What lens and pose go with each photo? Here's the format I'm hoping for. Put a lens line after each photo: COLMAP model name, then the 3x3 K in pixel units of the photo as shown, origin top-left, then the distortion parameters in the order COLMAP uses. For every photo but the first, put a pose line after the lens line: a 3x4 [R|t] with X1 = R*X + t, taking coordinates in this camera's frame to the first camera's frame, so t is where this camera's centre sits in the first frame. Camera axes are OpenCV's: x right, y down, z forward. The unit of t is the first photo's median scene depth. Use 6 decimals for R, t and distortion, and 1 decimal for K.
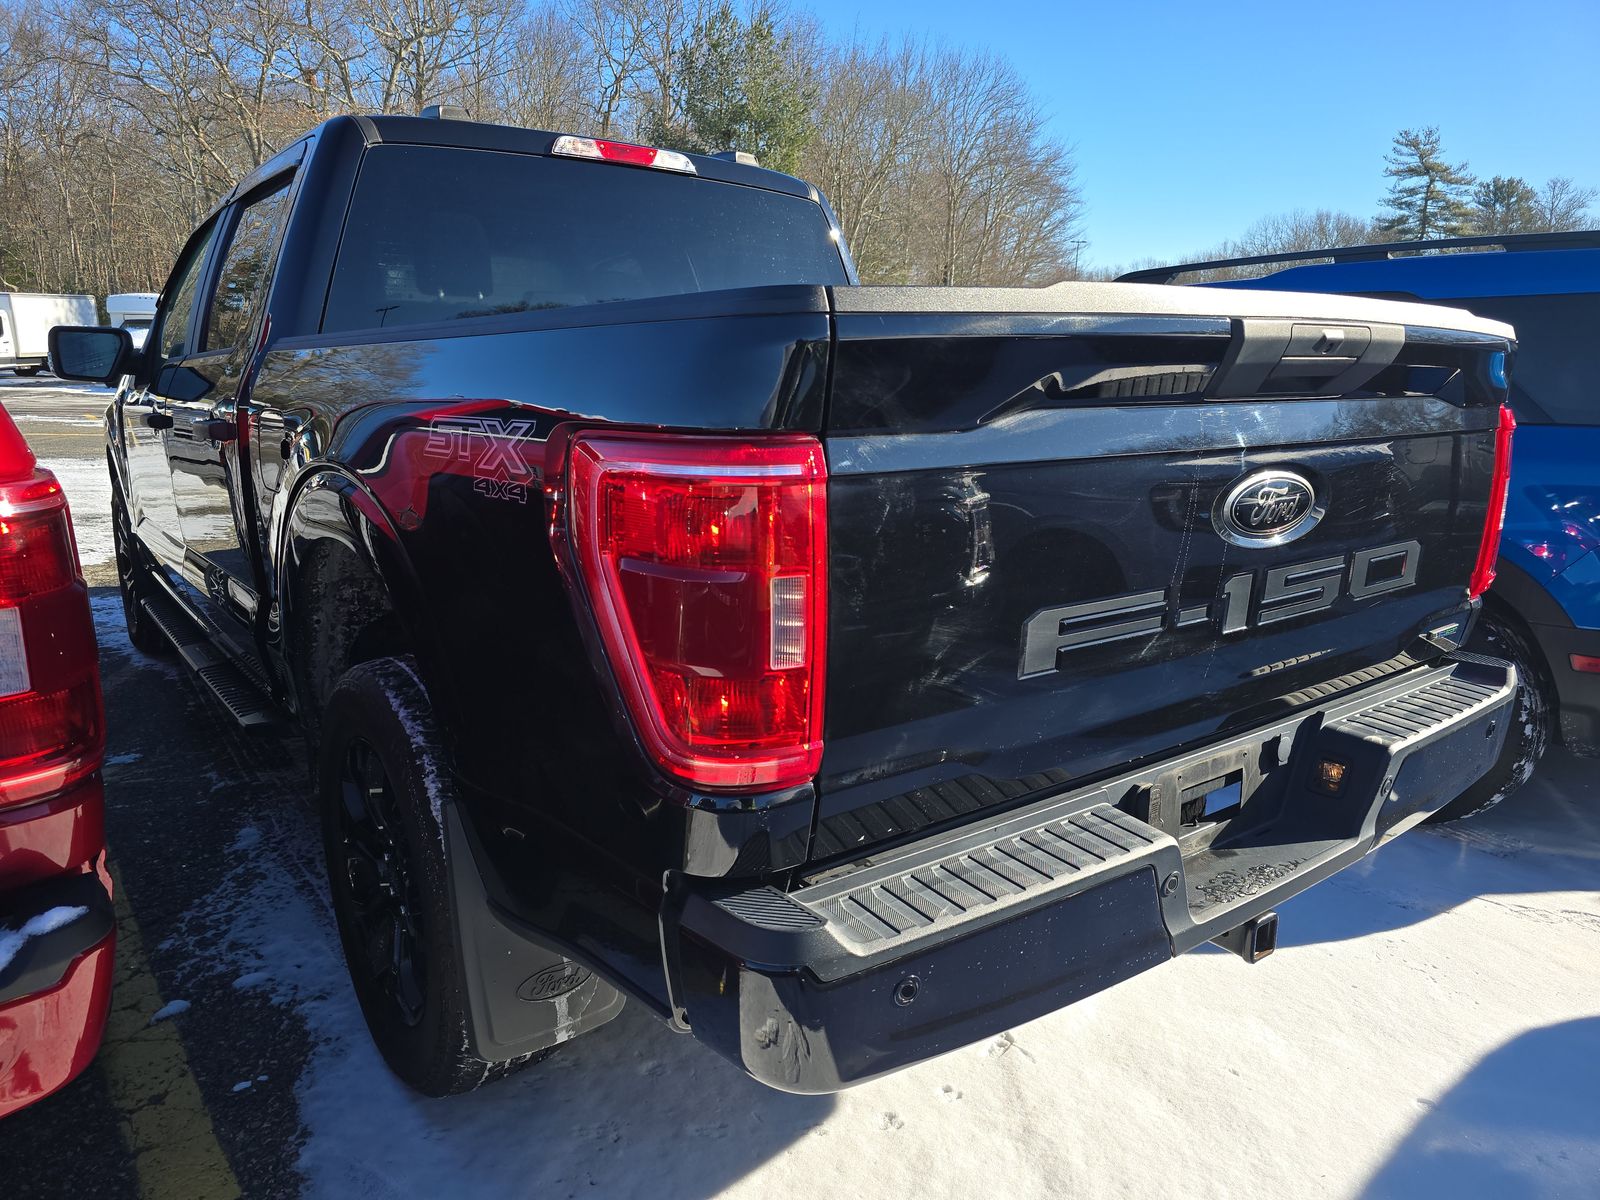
lens RADIAL K [[1085.3, 0, 794.6], [0, 1085.3, 597.9], [0, 0, 1]] dist [0.057524, -0.049492]
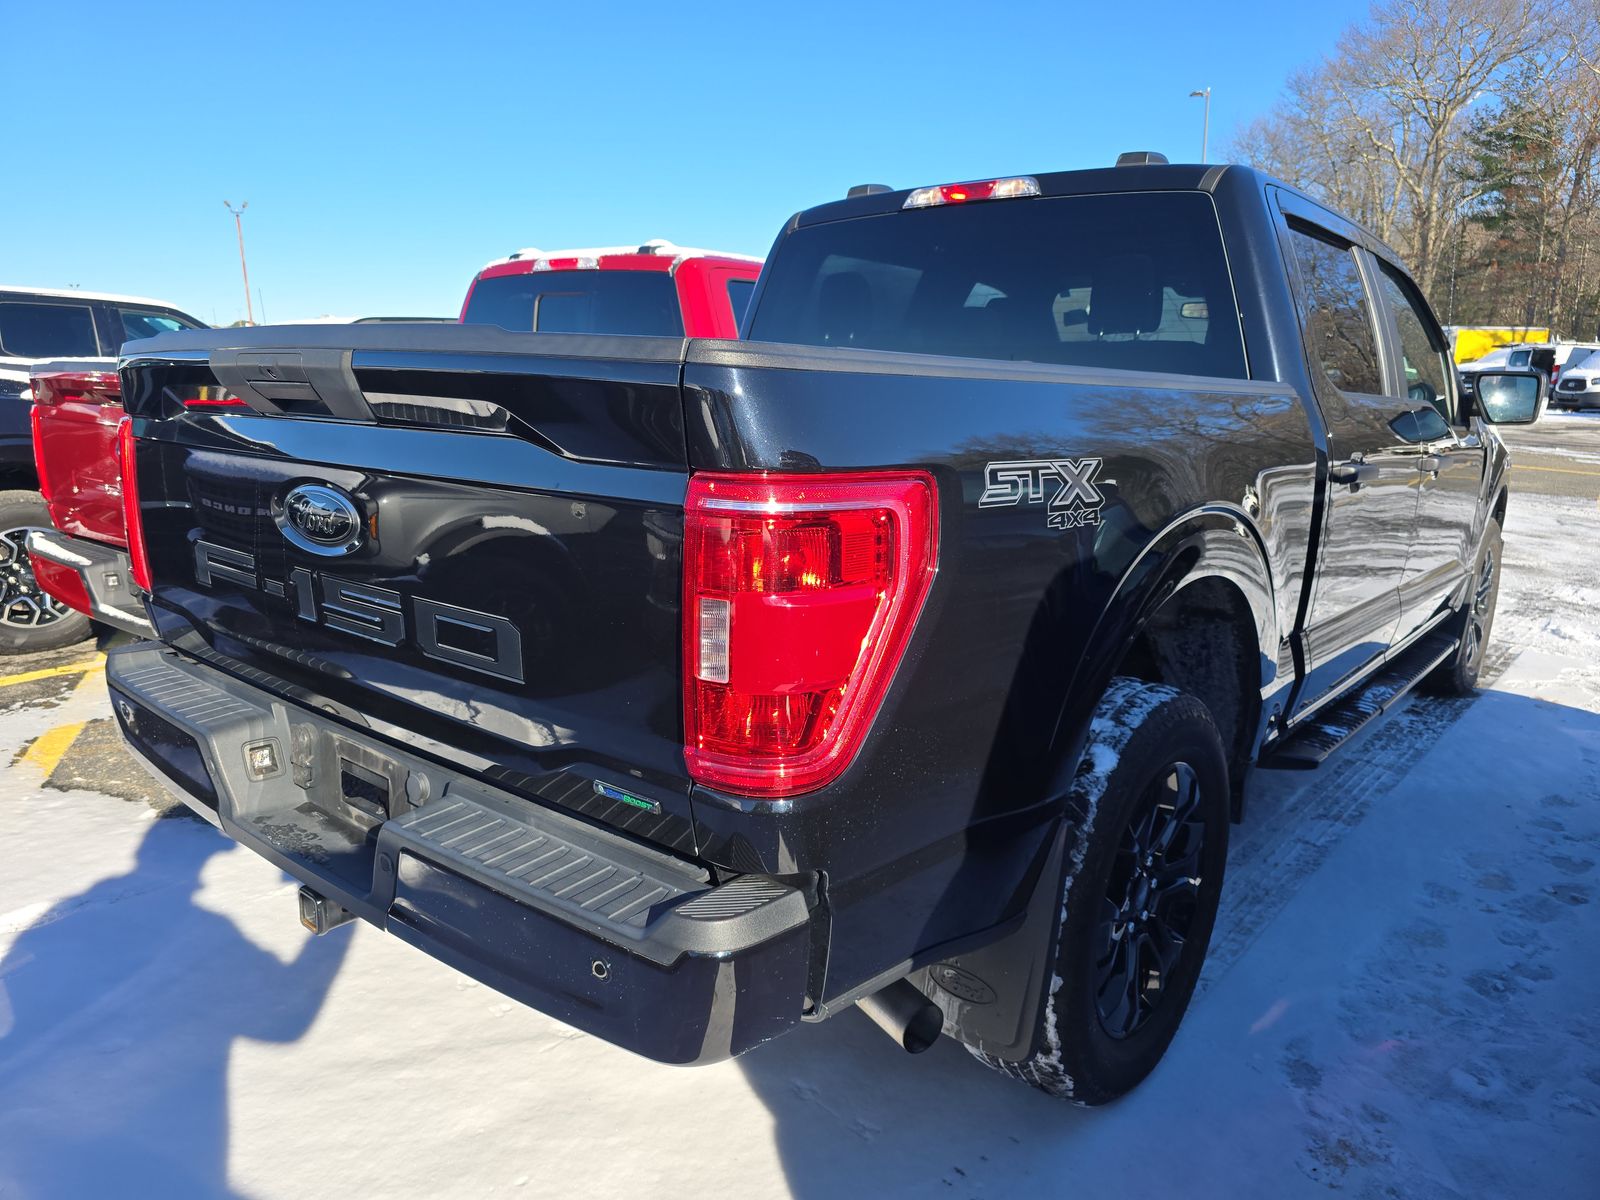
lens RADIAL K [[1085.3, 0, 794.6], [0, 1085.3, 597.9], [0, 0, 1]] dist [0.057524, -0.049492]
pose [[0.208078, 0.186147, -0.960236, 1.582754], [-0.214692, 0.966475, 0.140834, -0.259116], [0.954259, 0.176850, 0.241066, 1.190653]]
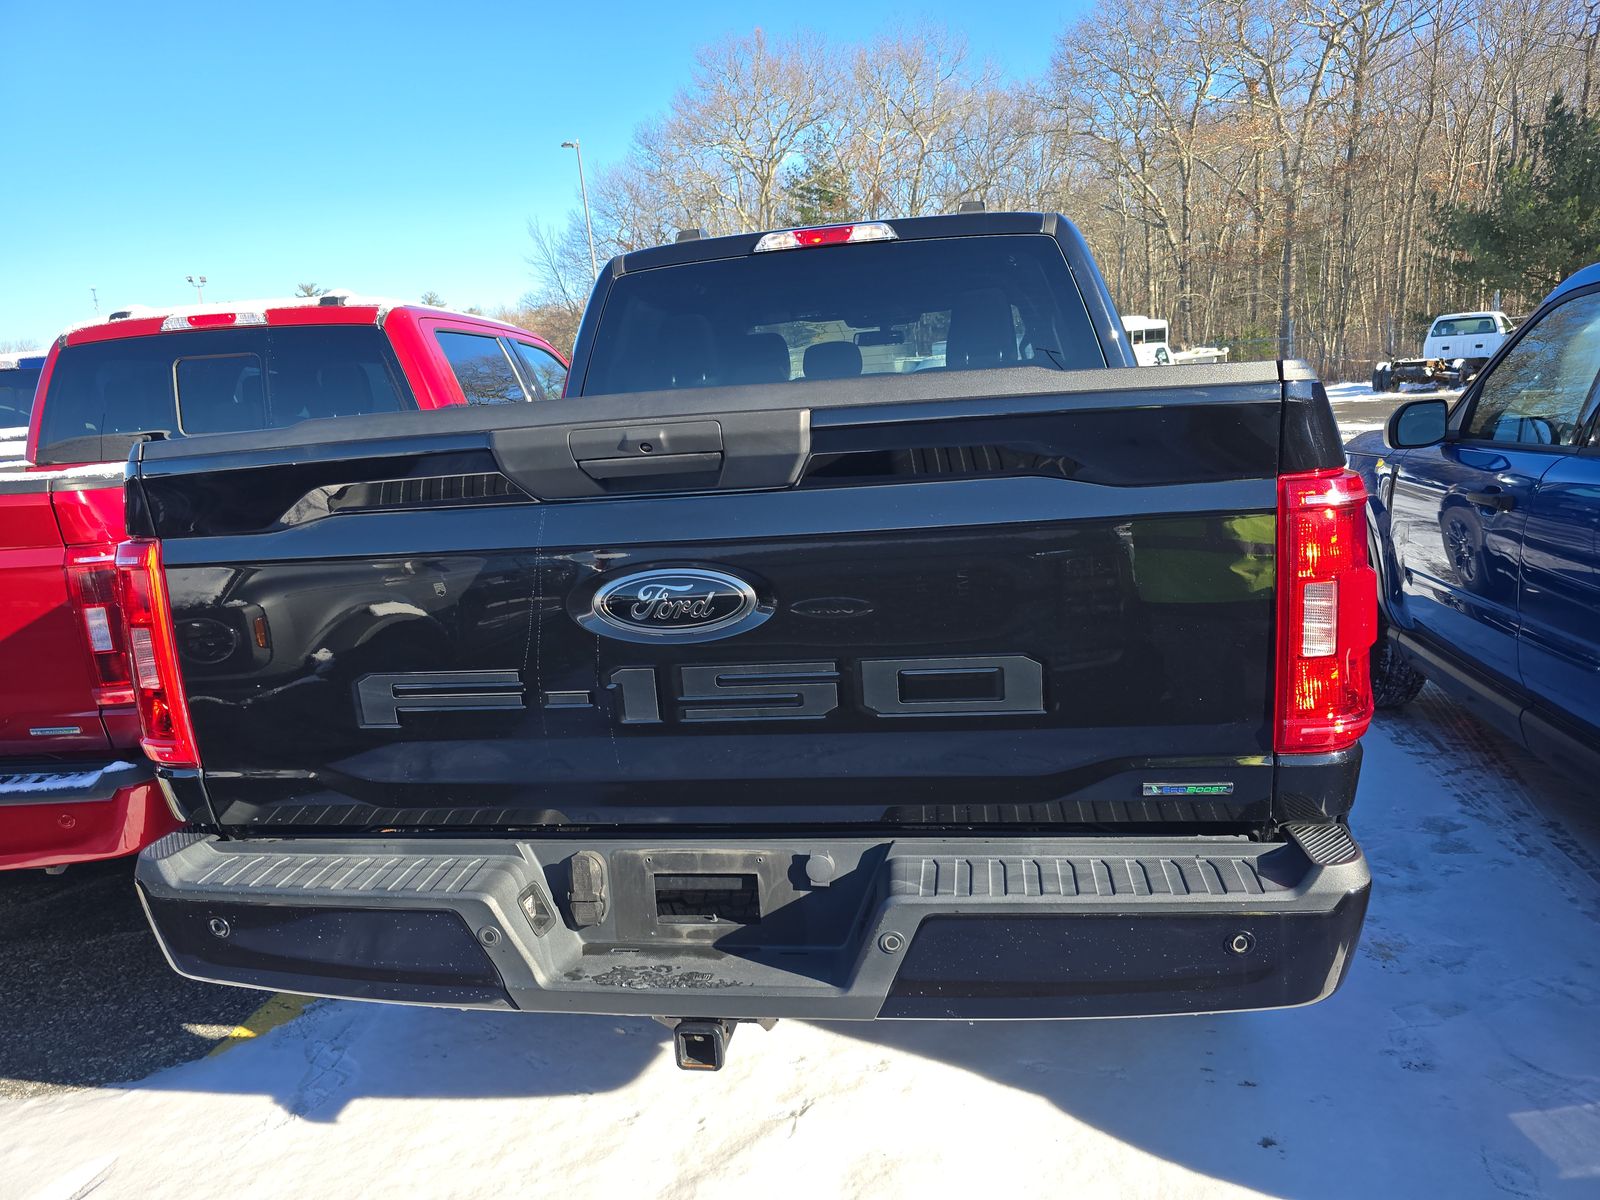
lens RADIAL K [[1085.3, 0, 794.6], [0, 1085.3, 597.9], [0, 0, 1]] dist [0.057524, -0.049492]
pose [[0.673351, 0.073188, -0.735691, 1.208700], [-0.073868, 0.996769, 0.031552, -0.124933], [0.735623, 0.033098, 0.676582, 0.417830]]
